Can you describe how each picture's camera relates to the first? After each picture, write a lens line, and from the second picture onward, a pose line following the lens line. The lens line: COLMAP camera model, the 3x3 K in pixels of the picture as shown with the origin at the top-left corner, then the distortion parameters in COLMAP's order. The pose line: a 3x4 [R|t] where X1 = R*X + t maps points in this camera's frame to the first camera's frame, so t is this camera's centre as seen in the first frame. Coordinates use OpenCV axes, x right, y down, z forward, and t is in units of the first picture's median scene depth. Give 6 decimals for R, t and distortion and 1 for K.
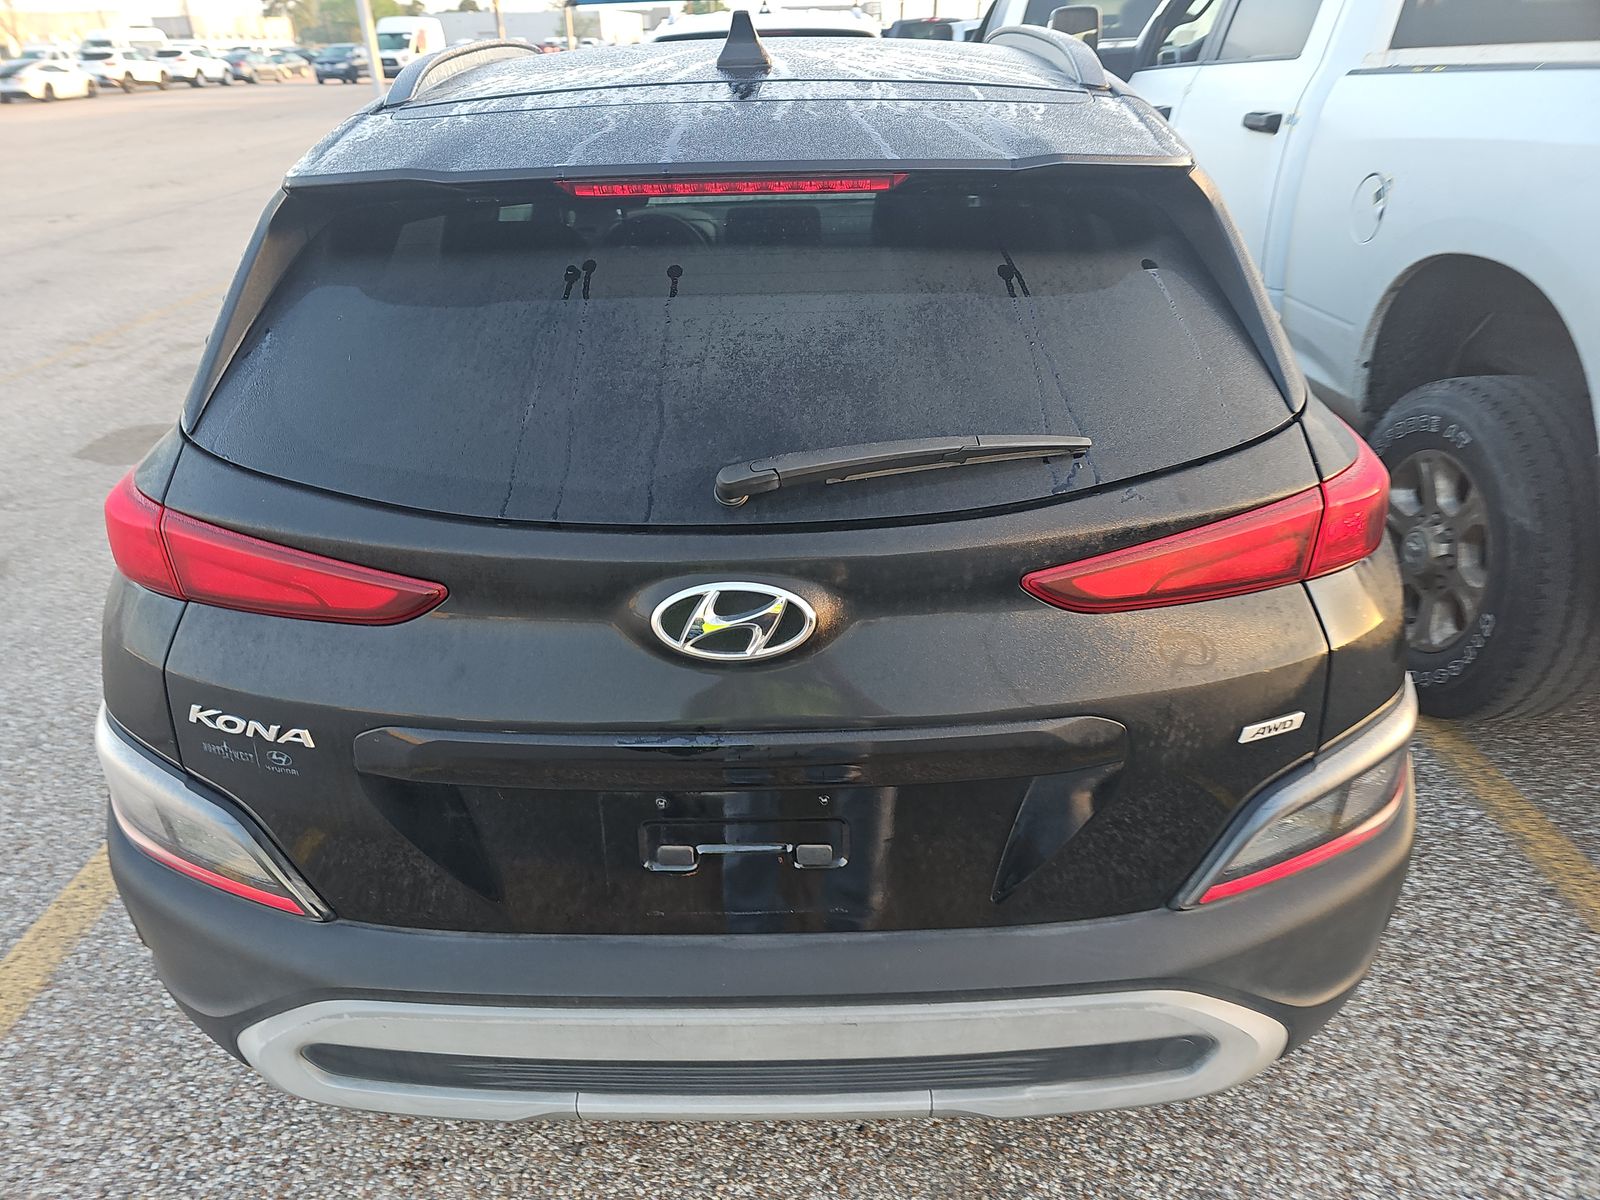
lens RADIAL K [[1063.1, 0, 799.9], [0, 1063.1, 622.0], [0, 0, 1]] dist [0.005136, 0.001873]
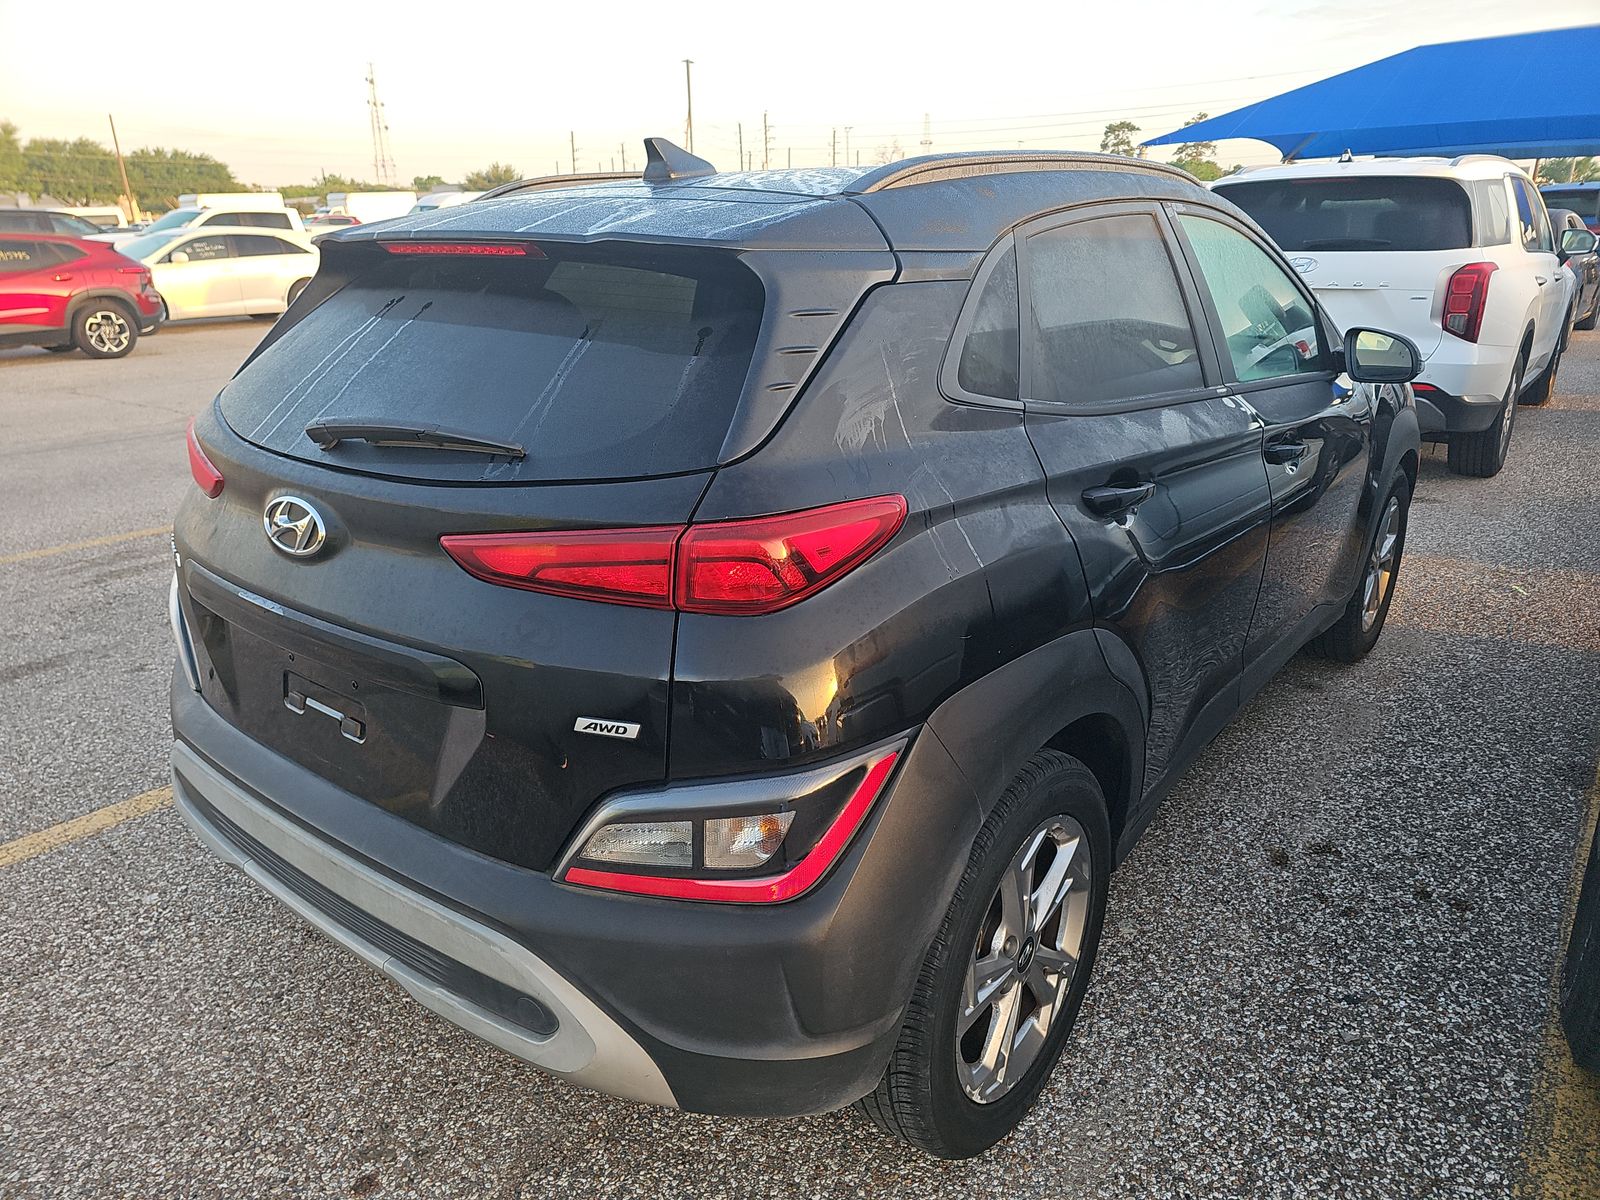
lens RADIAL K [[1110.5, 0, 800.0], [0, 1110.5, 600.0], [0, 0, 1]] dist [0.004260, -0.000133]
pose [[0.787378, 0.223382, -0.574575, 1.130735], [-0.295101, 0.954891, -0.033155, -0.045285], [0.541250, 0.195663, 0.817780, 0.128808]]
